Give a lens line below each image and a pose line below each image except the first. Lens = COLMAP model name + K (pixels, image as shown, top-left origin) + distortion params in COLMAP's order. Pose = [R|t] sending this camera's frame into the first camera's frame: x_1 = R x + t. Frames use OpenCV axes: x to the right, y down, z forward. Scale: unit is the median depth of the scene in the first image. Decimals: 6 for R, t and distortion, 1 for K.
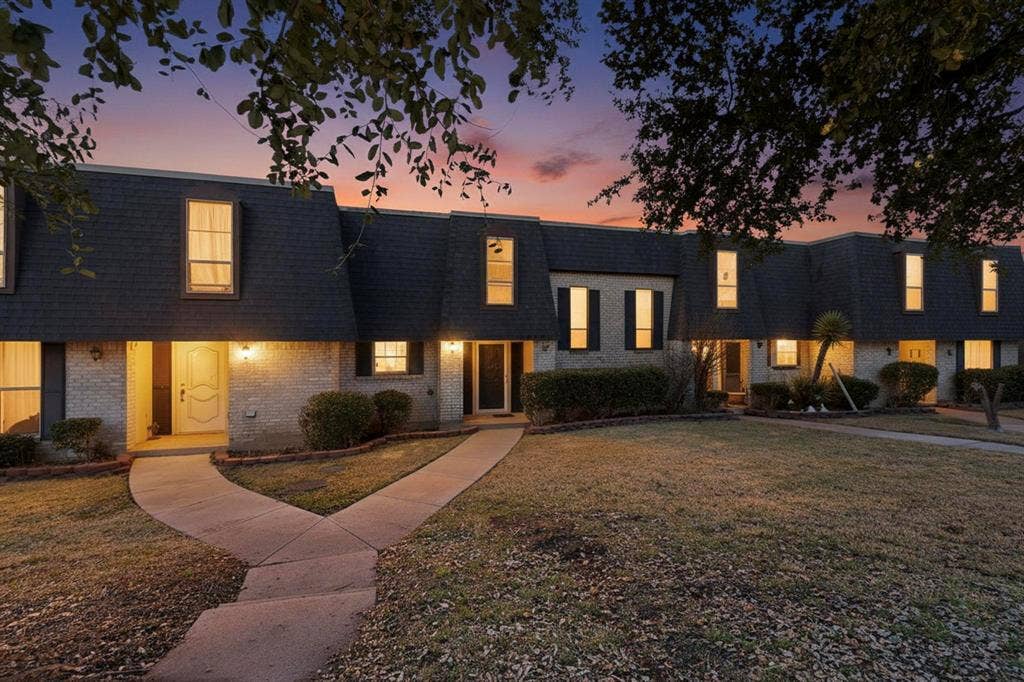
lens RADIAL K [[431.5, 0, 514.0], [0, 431.5, 341.3], [0, 0, 1]] dist [0.002026, -0.000075]
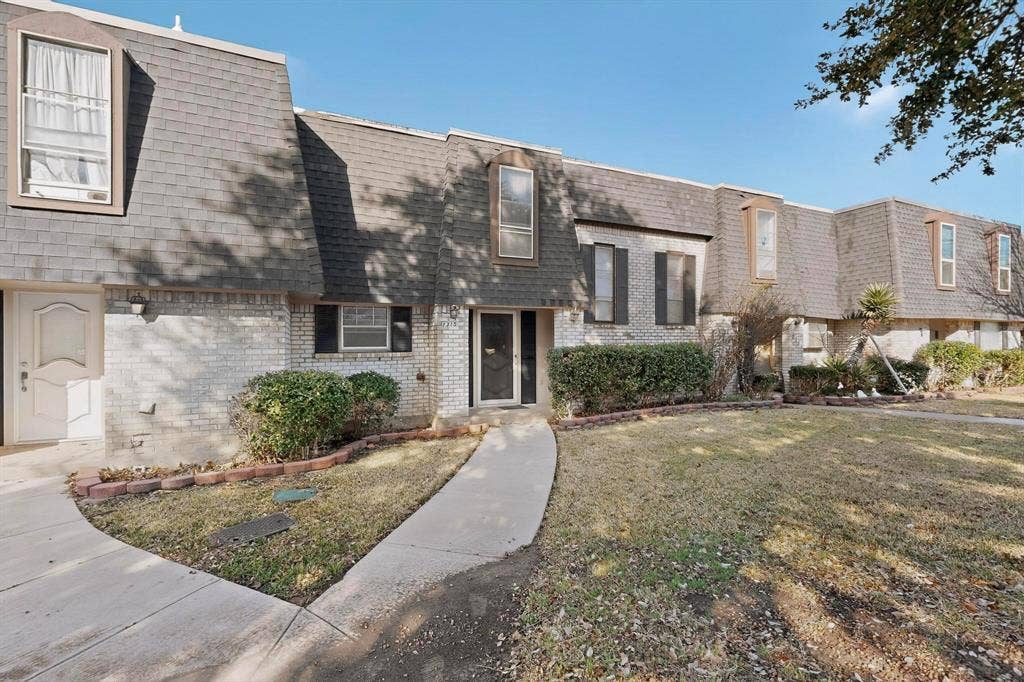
lens RADIAL K [[431.5, 0, 510.1], [0, 431.5, 342.5], [0, 0, 1]] dist [0.002026, -0.000075]
pose [[0.991160, 0.001281, 0.132666, -0.136009], [-0.001444, 0.999998, 0.001135, 0.057319], [-0.132664, -0.001317, 0.991160, 0.246672]]
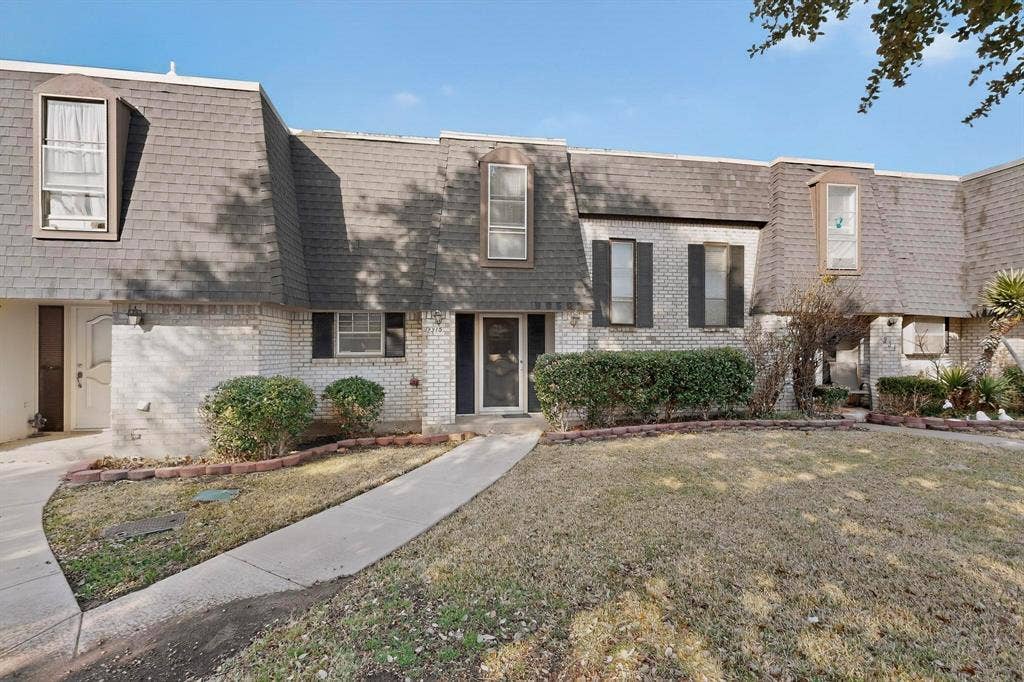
lens RADIAL K [[431.5, 0, 511.7], [0, 431.5, 342.8], [0, 0, 1]] dist [0.002026, -0.000075]
pose [[0.993552, 0.002349, -0.113352, 0.051785], [-0.002165, 0.999996, 0.001742, 0.048308], [0.113356, -0.001486, 0.993553, 0.278813]]
